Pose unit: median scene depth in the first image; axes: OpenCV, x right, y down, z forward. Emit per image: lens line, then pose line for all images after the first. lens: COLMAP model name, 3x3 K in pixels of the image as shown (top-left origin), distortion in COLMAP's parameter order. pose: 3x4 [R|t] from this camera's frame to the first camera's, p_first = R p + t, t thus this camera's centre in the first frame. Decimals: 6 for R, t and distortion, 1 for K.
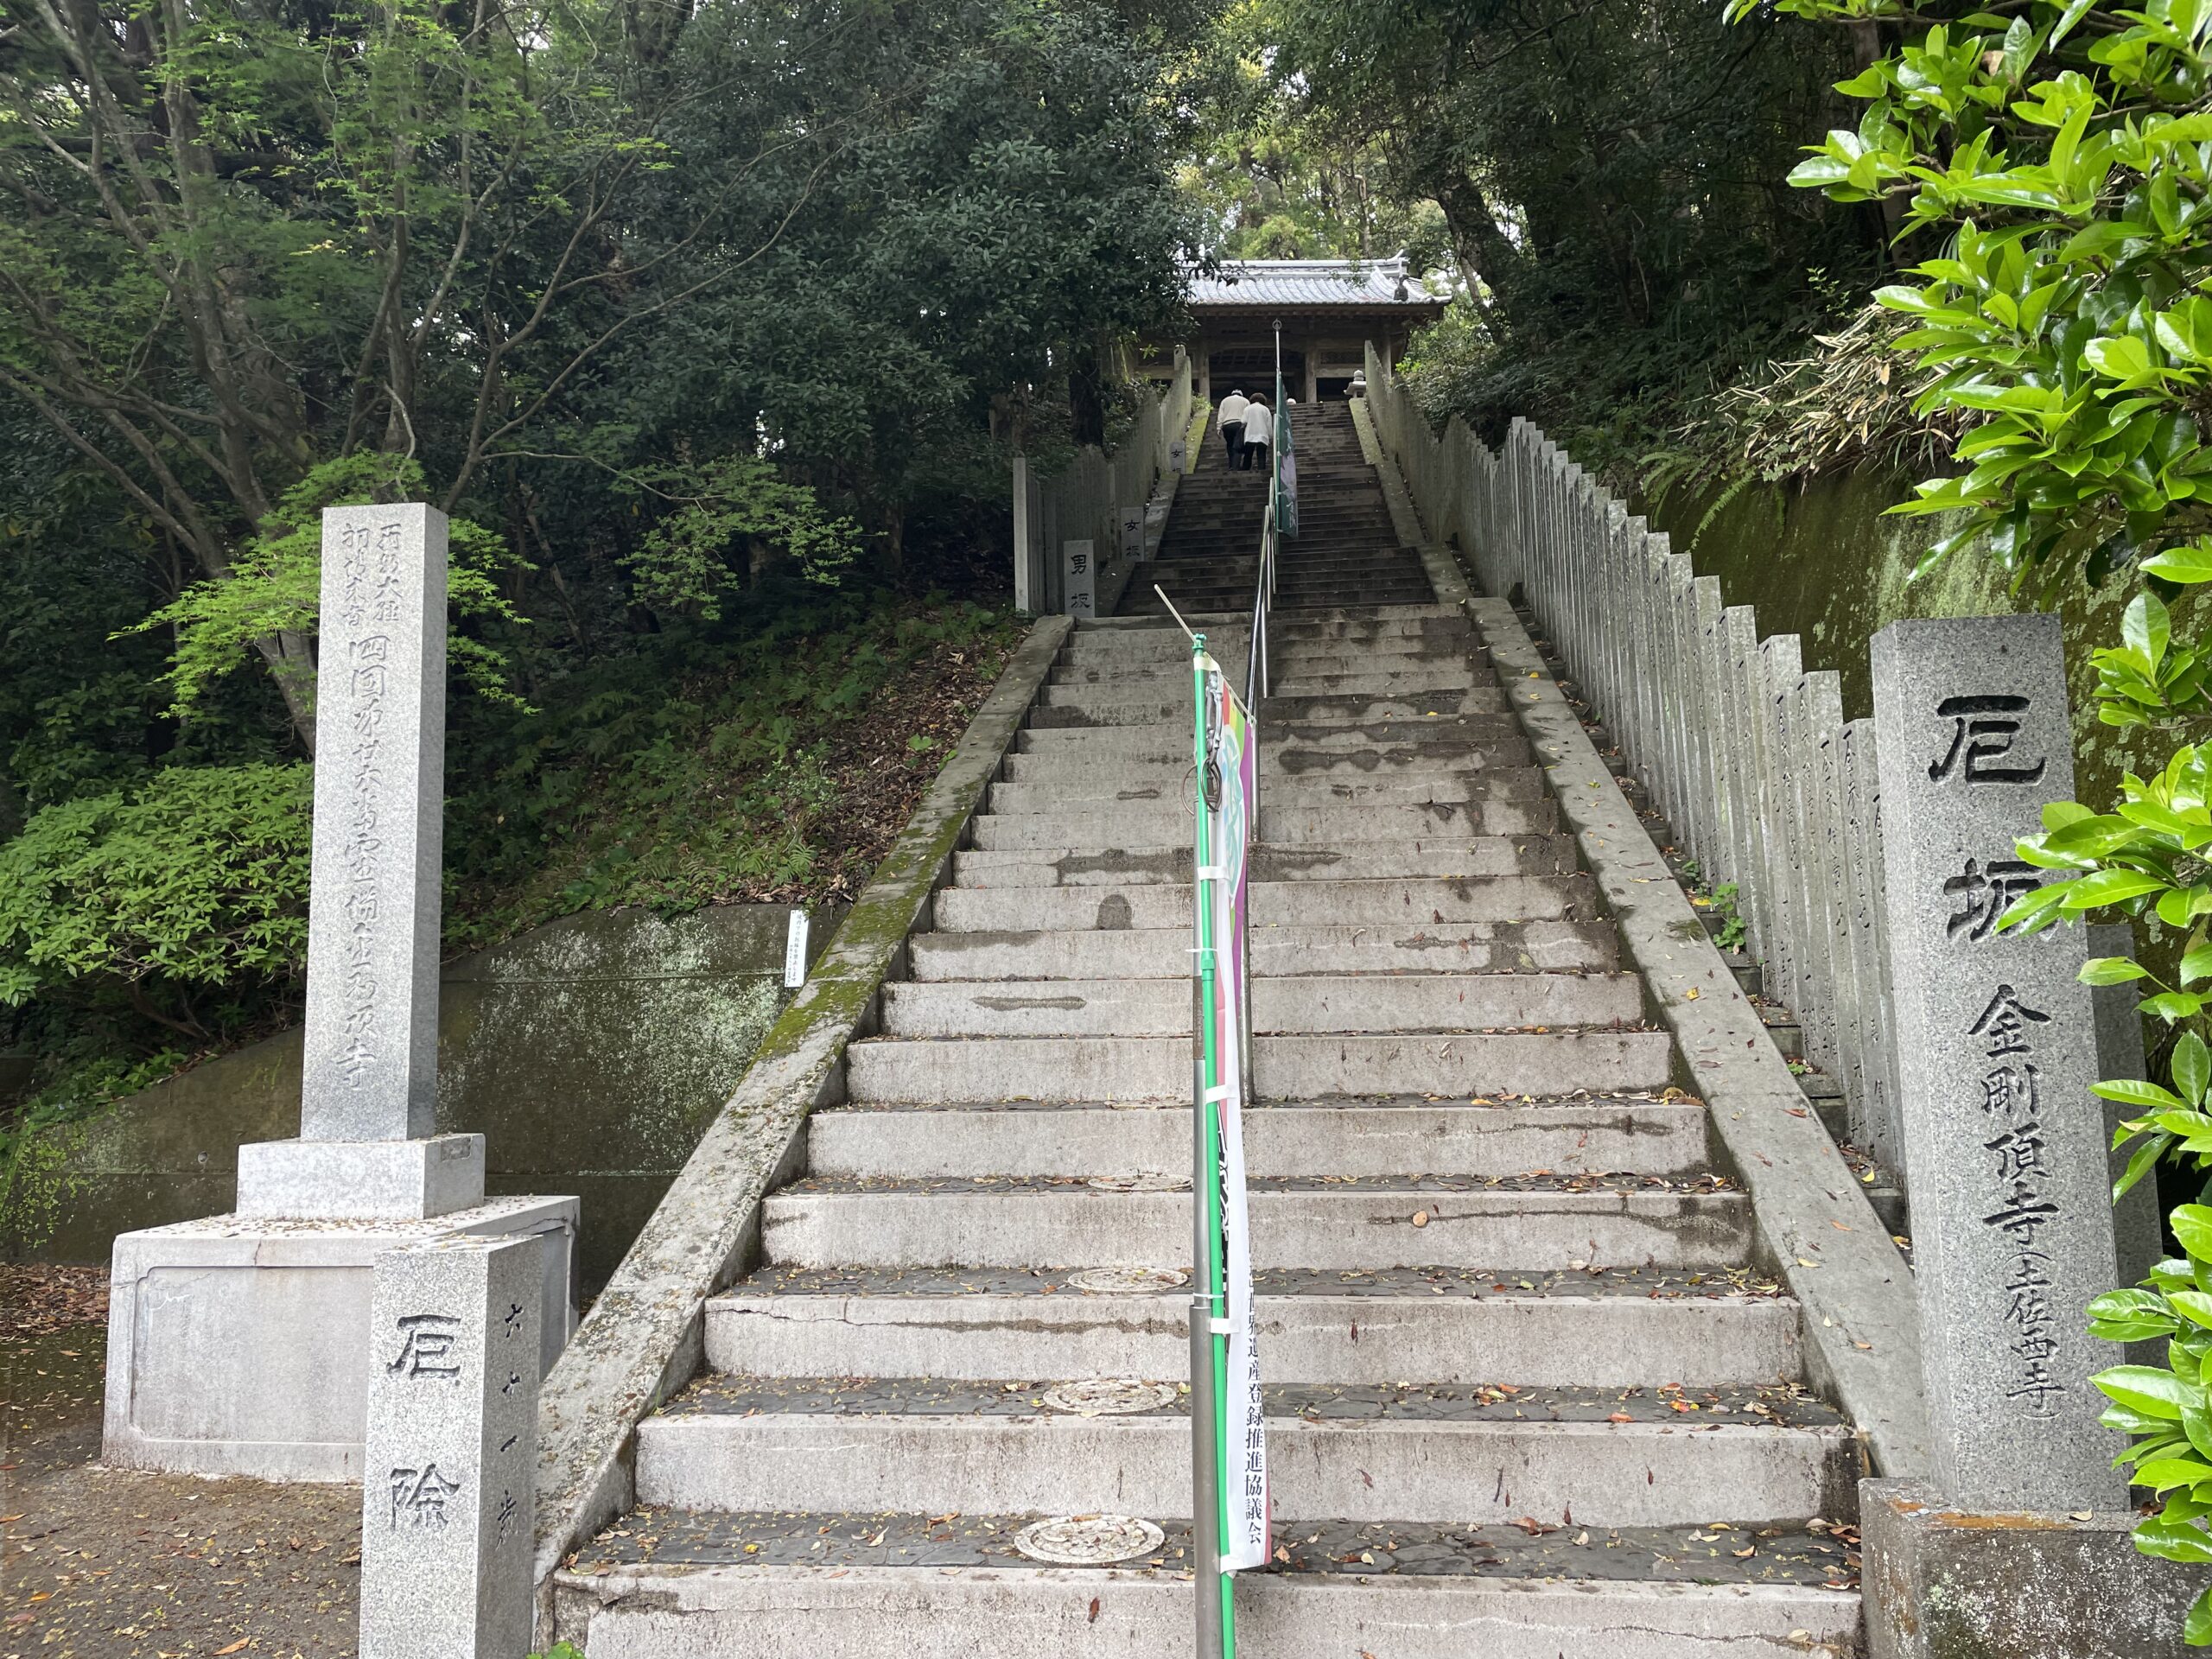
lens RADIAL K [[1678.4, 0, 1108.3], [0, 1678.4, 809.1], [0, 0, 1]] dist [0.064511, -0.066734]
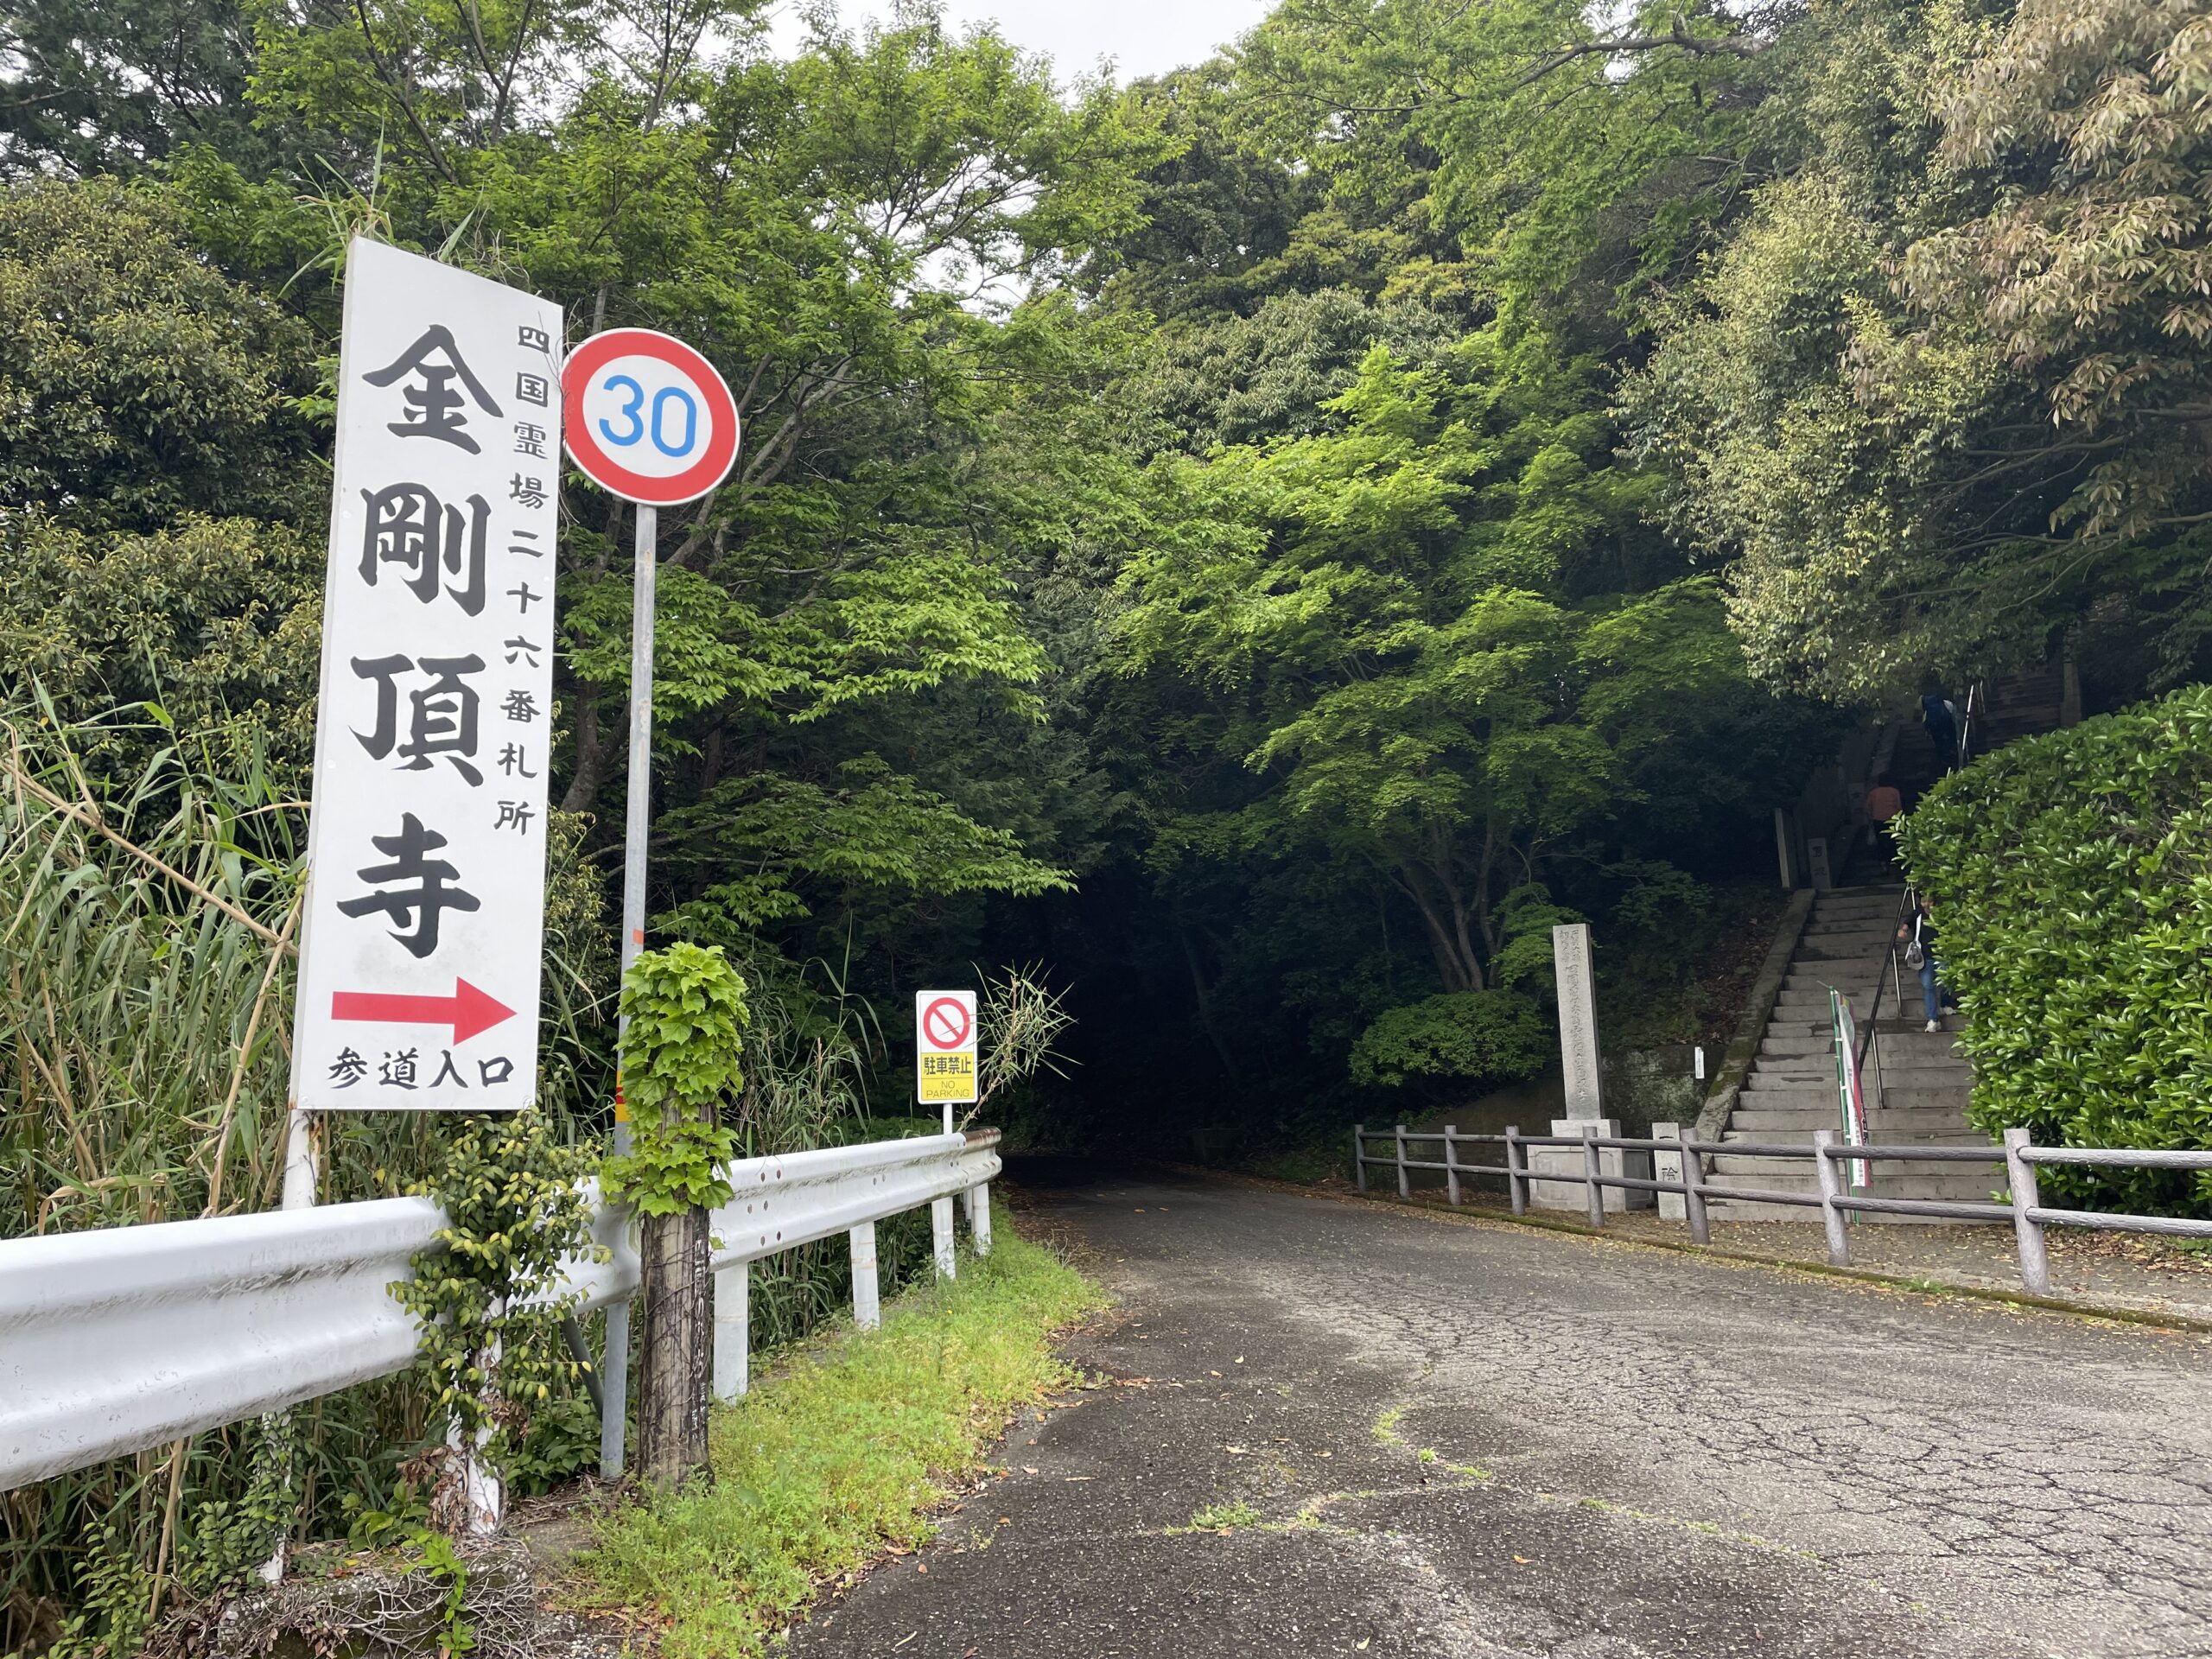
lens RADIAL K [[1678.4, 0, 1110.0], [0, 1678.4, 815.4], [0, 0, 1]] dist [0.064511, -0.066734]
pose [[0.906141, -0.074311, -0.416396, 0.094981], [0.042448, 0.995453, -0.085277, -0.108273], [0.420840, 0.059598, 0.905175, -1.702382]]
